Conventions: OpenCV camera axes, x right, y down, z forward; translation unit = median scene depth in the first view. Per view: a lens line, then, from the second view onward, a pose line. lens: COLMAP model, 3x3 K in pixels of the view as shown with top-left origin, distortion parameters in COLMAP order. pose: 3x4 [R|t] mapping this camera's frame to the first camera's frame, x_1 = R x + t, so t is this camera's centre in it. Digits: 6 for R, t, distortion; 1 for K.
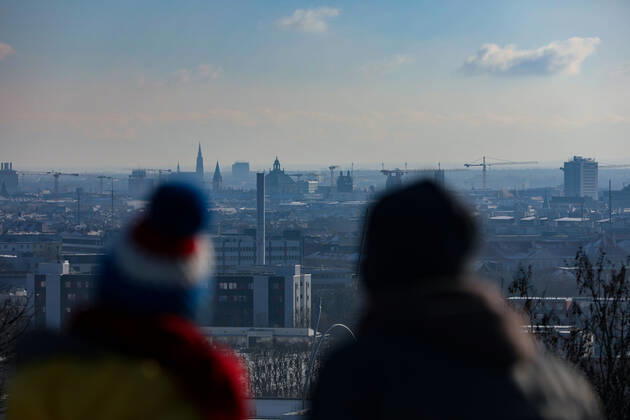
lens RADIAL K [[4239.6, 0, 315.0], [0, 4239.6, 210.0], [0, 0, 1]] dist [-0.453078, 34.737921]
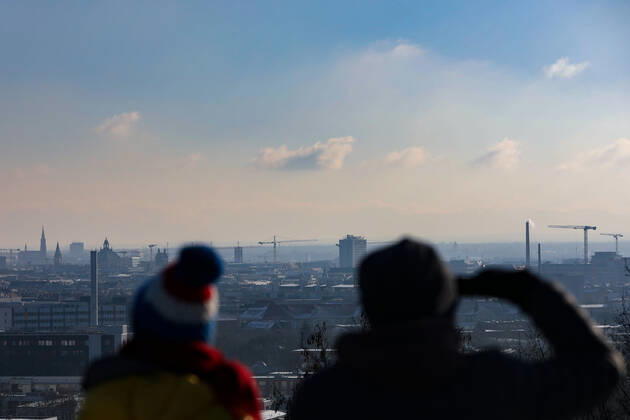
lens RADIAL K [[4239.6, 0, 315.0], [0, 4239.6, 210.0], [0, 0, 1]] dist [-0.453078, 34.737921]
pose [[0.994973, -0.008886, 0.099750, -0.071403], [0.010964, 0.999734, -0.020303, 0.005058], [-0.099543, 0.021294, 0.994805, -0.229827]]
